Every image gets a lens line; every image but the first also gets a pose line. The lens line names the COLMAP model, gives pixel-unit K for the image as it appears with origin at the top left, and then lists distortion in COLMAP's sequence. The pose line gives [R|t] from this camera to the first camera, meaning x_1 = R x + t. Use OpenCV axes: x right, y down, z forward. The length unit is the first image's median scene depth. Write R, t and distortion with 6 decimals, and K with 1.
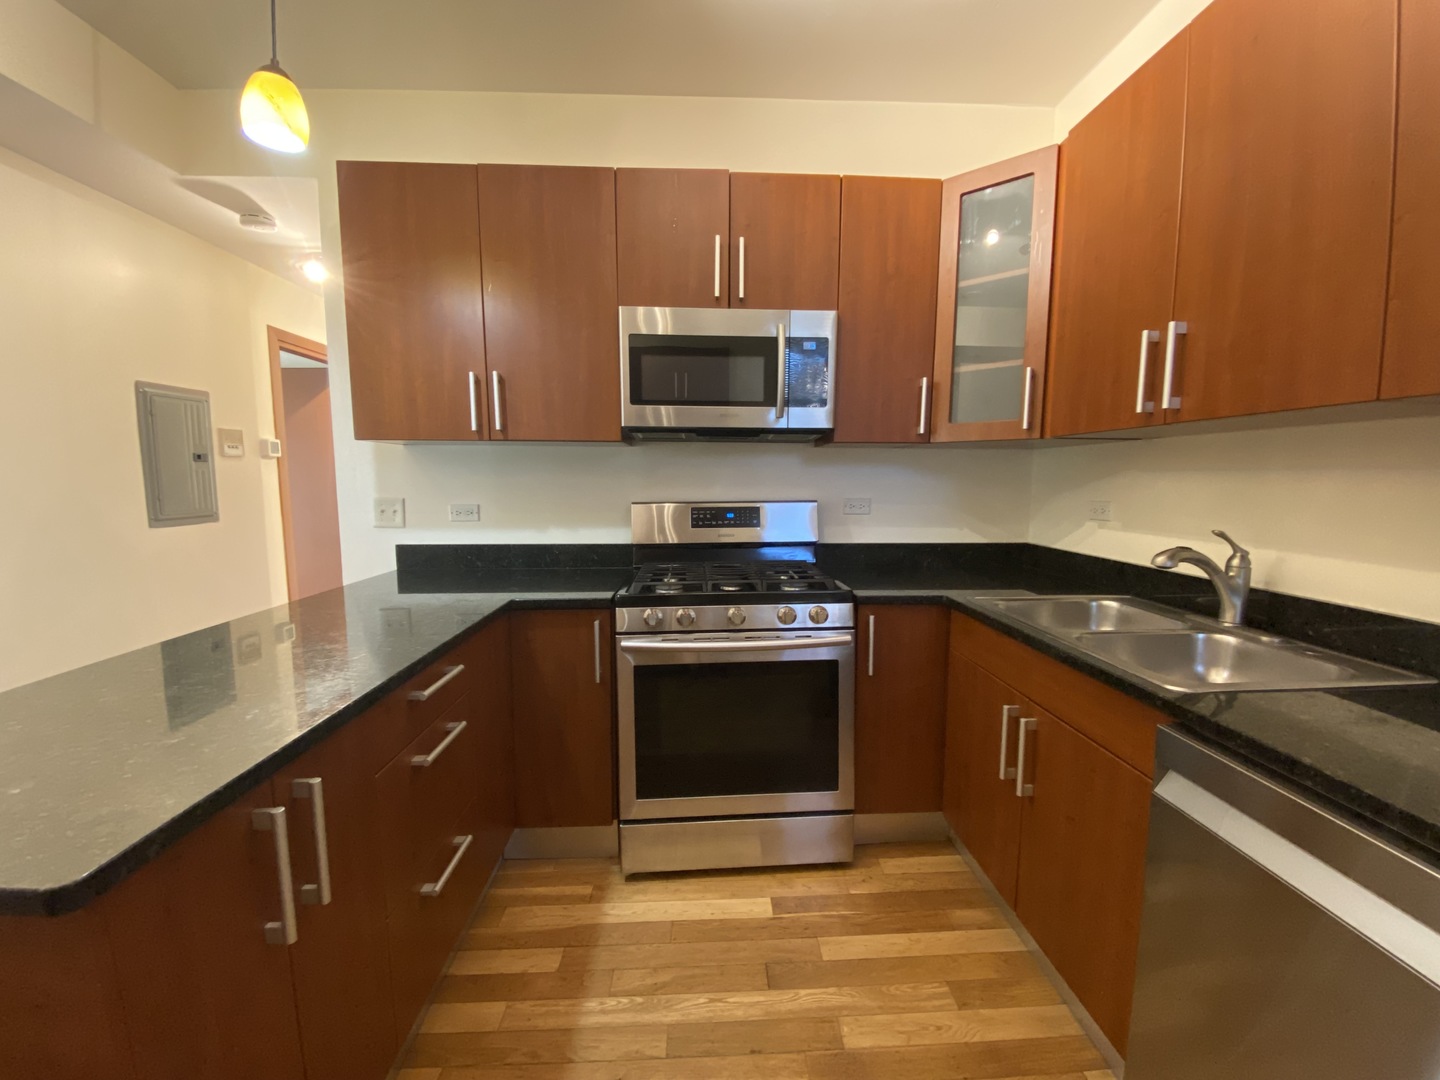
lens RADIAL K [[596.5, 0, 725.6], [0, 596.5, 539.7], [0, 0, 1]] dist [0.057162, -0.042758]
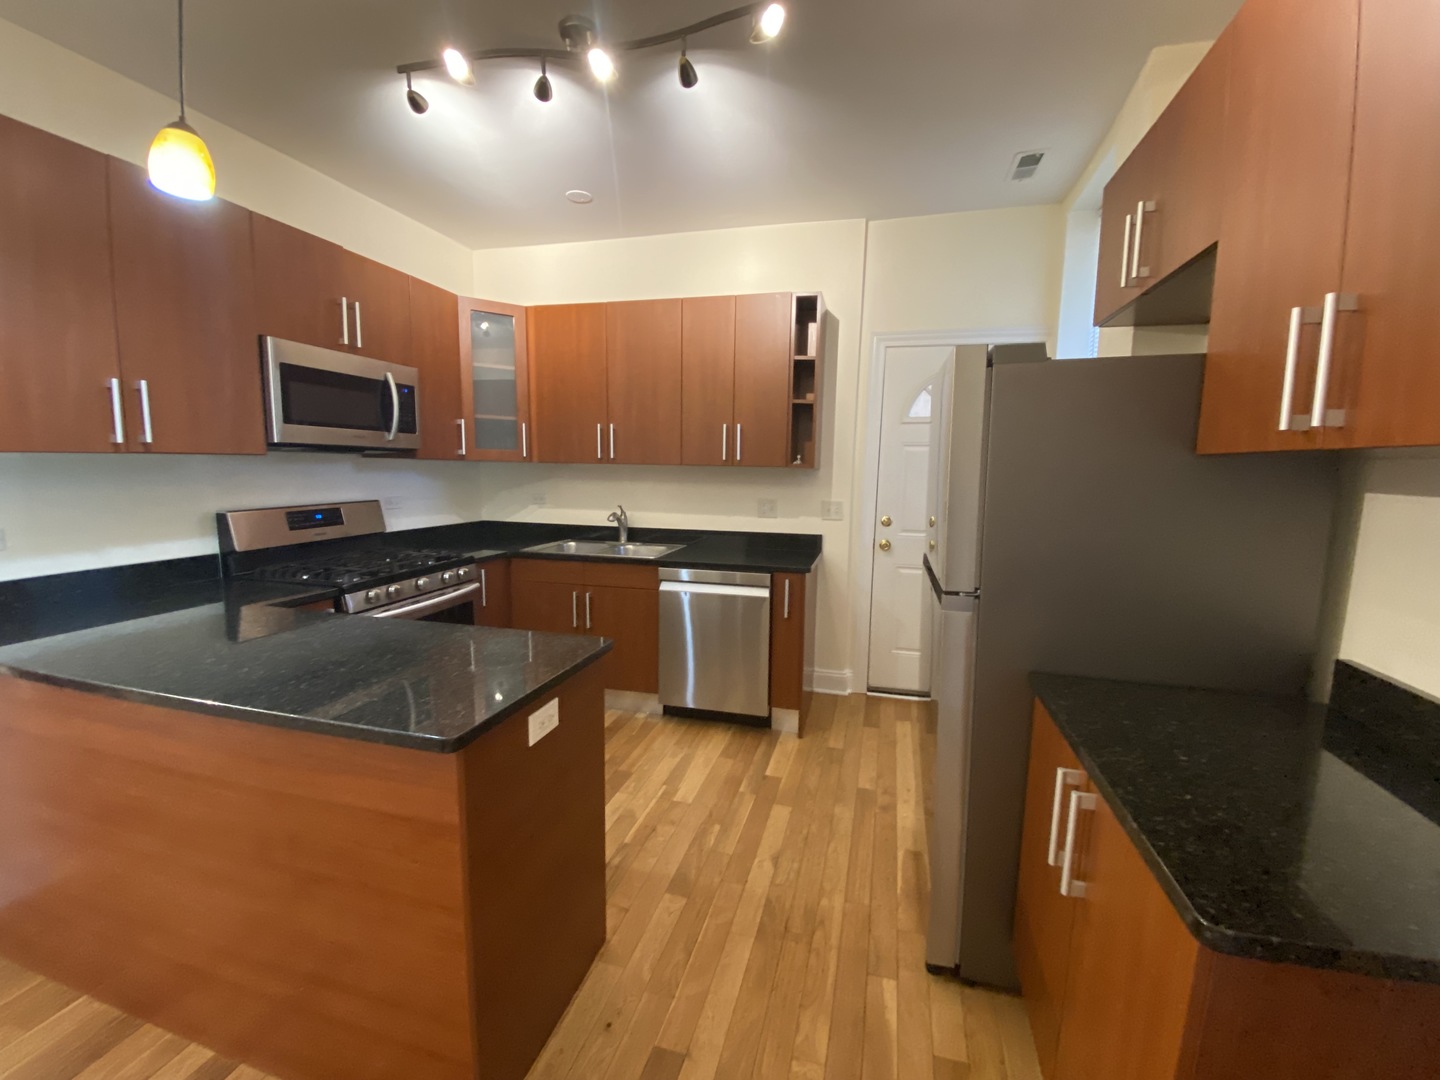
lens RADIAL K [[582.9, 0, 720.0], [0, 582.9, 540.0], [0, 0, 1]] dist [0.000004, 0.000020]
pose [[0.345128, -0.110893, 0.931981, -0.933227], [0.086530, 0.992526, 0.086054, -0.030480], [-0.934558, 0.050945, 0.352144, -0.152828]]
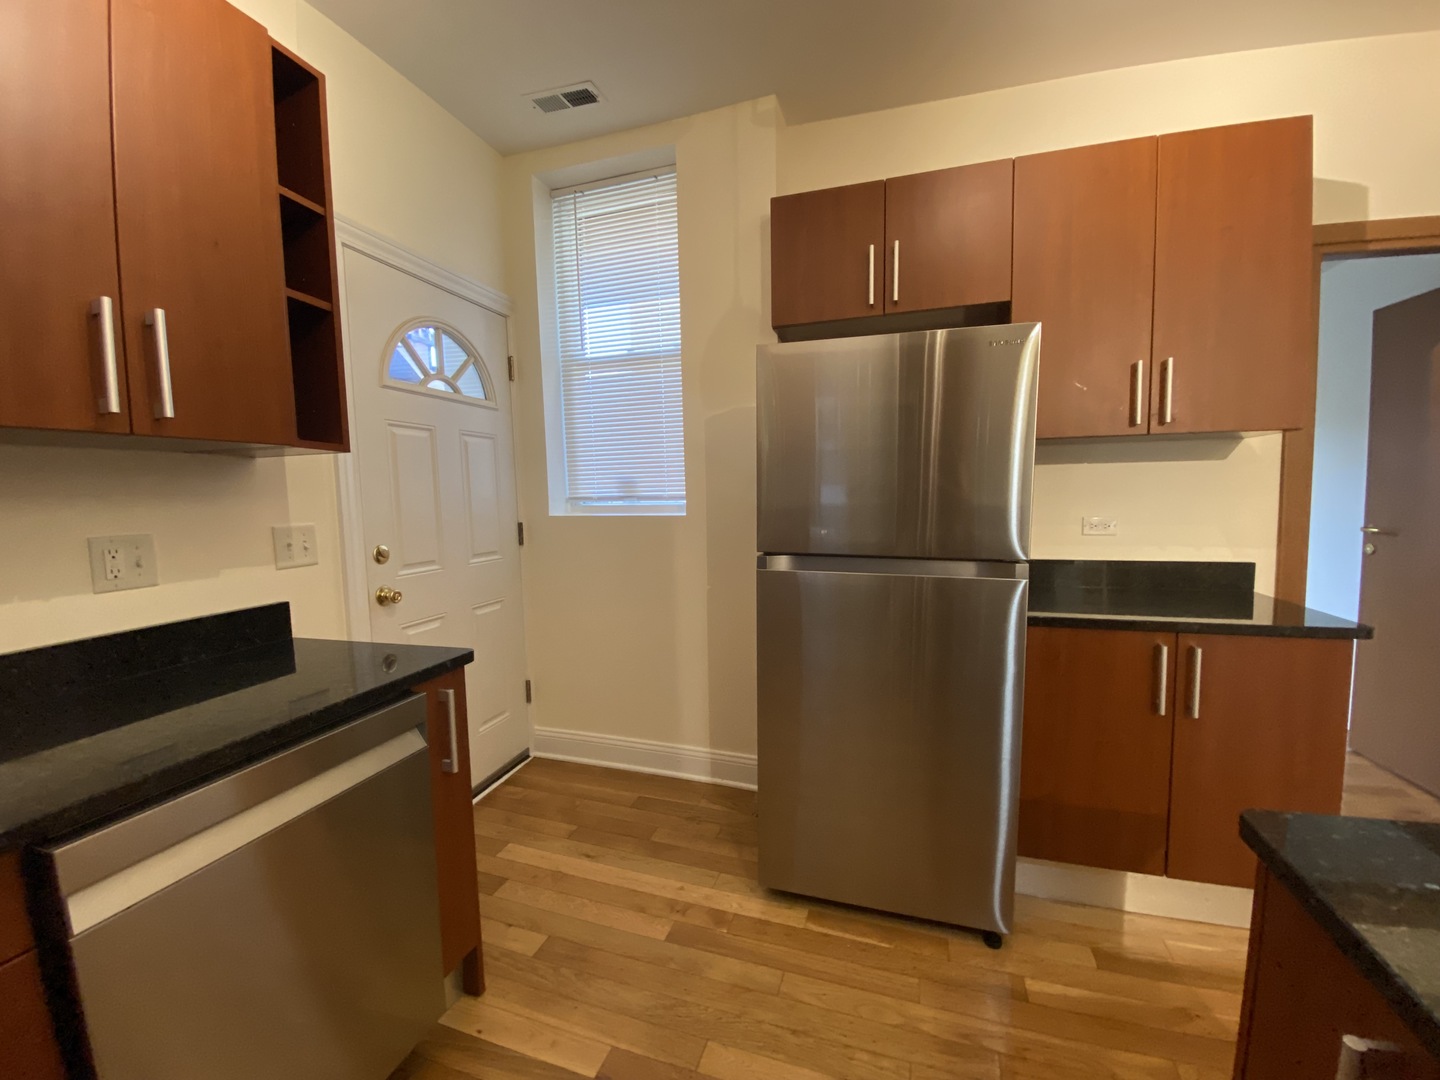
lens RADIAL K [[589.0, 0, 719.7], [0, 589.0, 543.1], [0, 0, 1]] dist [-0.001792, -0.009301]
pose [[-0.931671, -0.014773, 0.363002, -0.087512], [0.056321, 0.981220, 0.184485, -0.062470], [-0.358910, 0.192324, -0.913343, 0.652607]]
